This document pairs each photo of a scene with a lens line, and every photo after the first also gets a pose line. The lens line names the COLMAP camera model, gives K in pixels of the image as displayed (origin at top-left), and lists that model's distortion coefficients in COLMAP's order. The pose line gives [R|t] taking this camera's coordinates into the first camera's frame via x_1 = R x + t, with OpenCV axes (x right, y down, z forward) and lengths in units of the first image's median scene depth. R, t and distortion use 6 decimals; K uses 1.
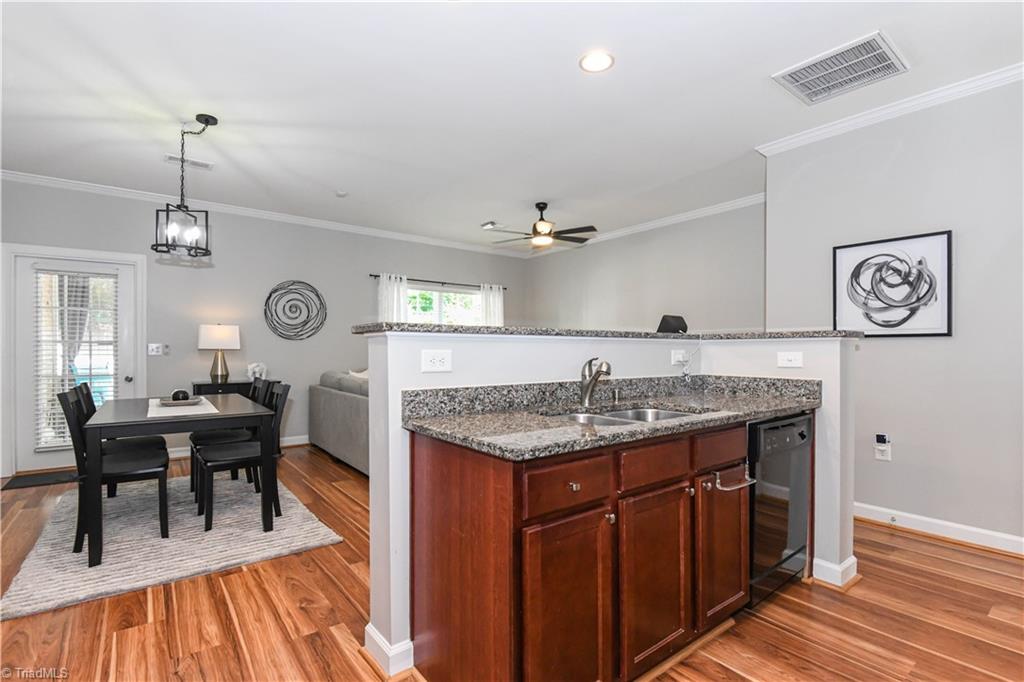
lens RADIAL K [[485.3, 0, 520.6], [0, 485.3, 348.3], [0, 0, 1]] dist [-0.019636, -0.003995]
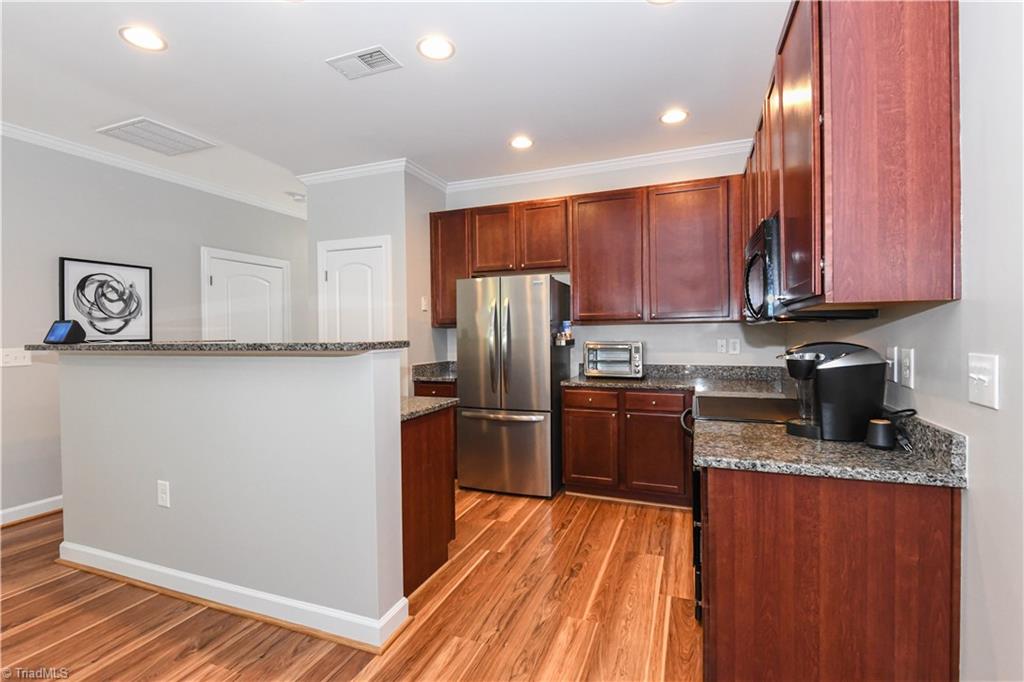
lens RADIAL K [[485.3, 0, 508.2], [0, 485.3, 339.2], [0, 0, 1]] dist [-0.019636, -0.003995]
pose [[-0.519018, -0.008755, 0.854719, -0.819246], [0.007818, 0.999857, 0.014989, -0.042040], [-0.854728, 0.014462, -0.518875, 0.771132]]
